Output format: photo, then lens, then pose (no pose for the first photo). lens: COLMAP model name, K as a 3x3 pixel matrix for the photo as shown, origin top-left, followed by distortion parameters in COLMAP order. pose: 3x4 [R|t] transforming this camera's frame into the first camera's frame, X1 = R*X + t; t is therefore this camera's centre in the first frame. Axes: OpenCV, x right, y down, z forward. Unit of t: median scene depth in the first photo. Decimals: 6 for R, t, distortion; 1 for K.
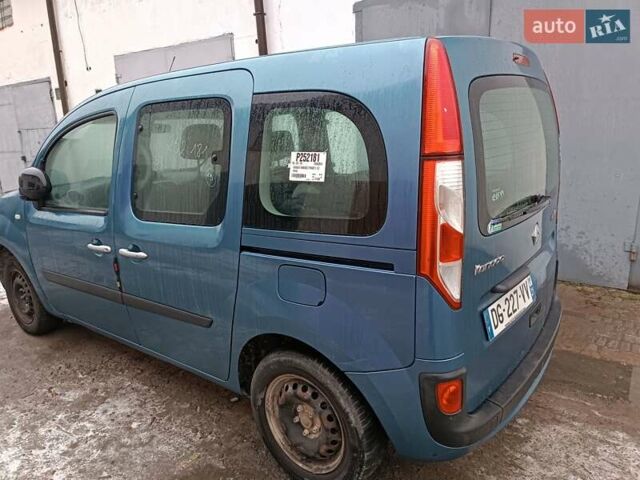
lens RADIAL K [[456.2, 0, 320.0], [0, 456.2, 240.0], [0, 0, 1]] dist [0.066714, -0.062612]
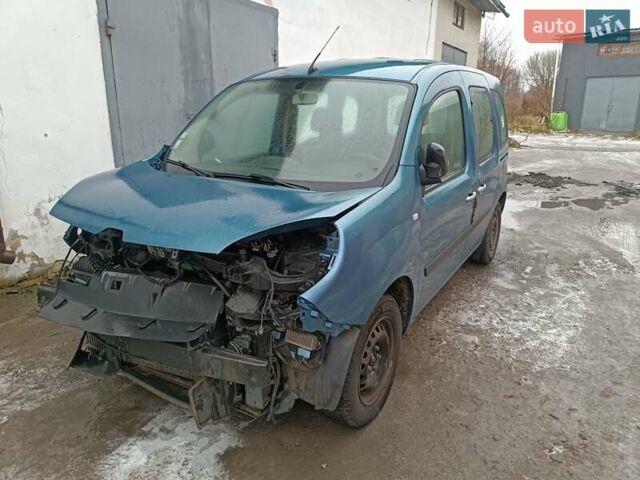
lens RADIAL K [[456.2, 0, 320.0], [0, 456.2, 240.0], [0, 0, 1]] dist [0.066714, -0.062612]
pose [[-0.112037, -0.241617, 0.963882, -1.675852], [0.232173, 0.936777, 0.261809, -0.297650], [-0.966200, 0.253120, -0.048857, 1.490692]]
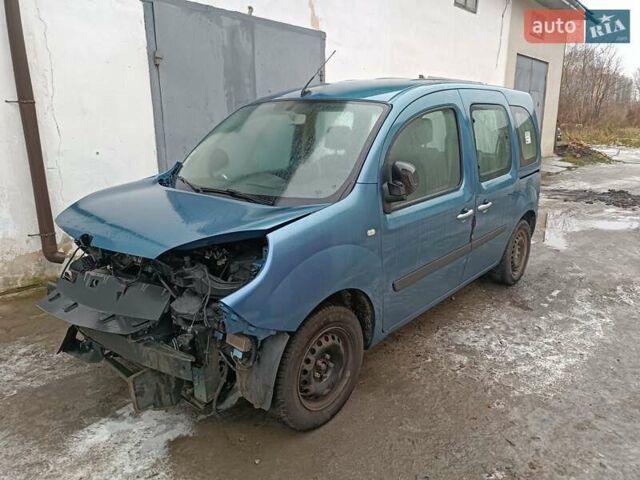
lens RADIAL K [[456.2, 0, 320.0], [0, 456.2, 240.0], [0, 0, 1]] dist [0.066714, -0.062612]
pose [[0.072664, -0.213158, 0.974312, -1.737613], [0.240057, 0.951913, 0.190355, -0.249021], [-0.968036, 0.220058, 0.120340, 1.246724]]
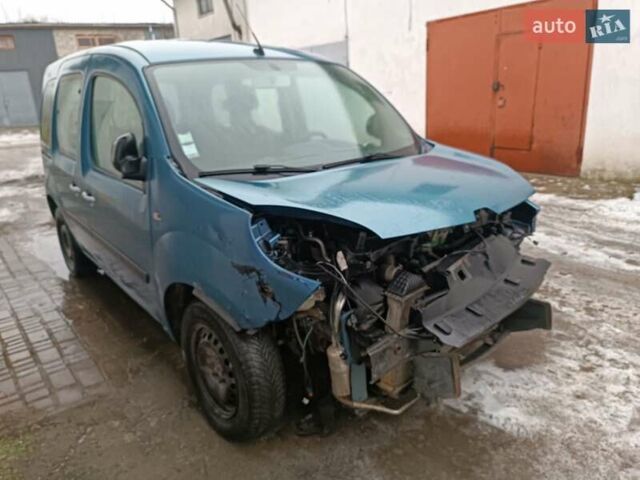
lens RADIAL K [[464.8, 0, 320.6], [0, 464.8, 250.6], [0, 0, 1]] dist [0.071413, -0.067600]
pose [[-0.967870, 0.003722, 0.251423, -0.868490], [0.138930, 0.841327, 0.522368, -0.556393], [-0.209585, 0.540514, -0.814812, 2.442716]]
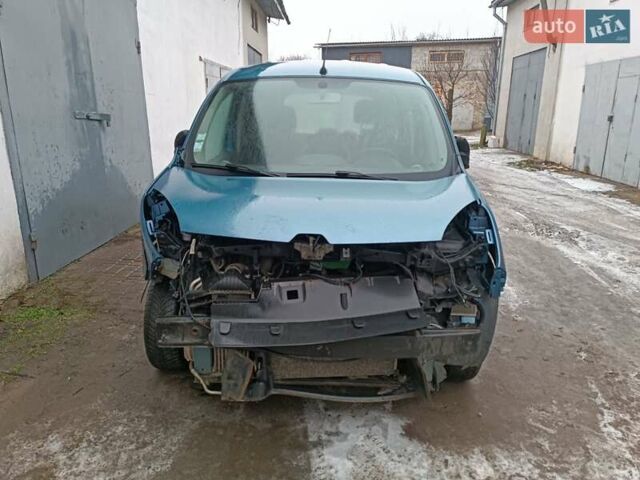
lens RADIAL K [[456.2, 0, 320.0], [0, 456.2, 240.0], [0, 0, 1]] dist [0.066714, -0.062612]
pose [[-0.575591, -0.195139, 0.794113, -1.493883], [0.206175, 0.905106, 0.371854, -0.446577], [-0.791320, 0.377762, -0.480738, 2.093949]]
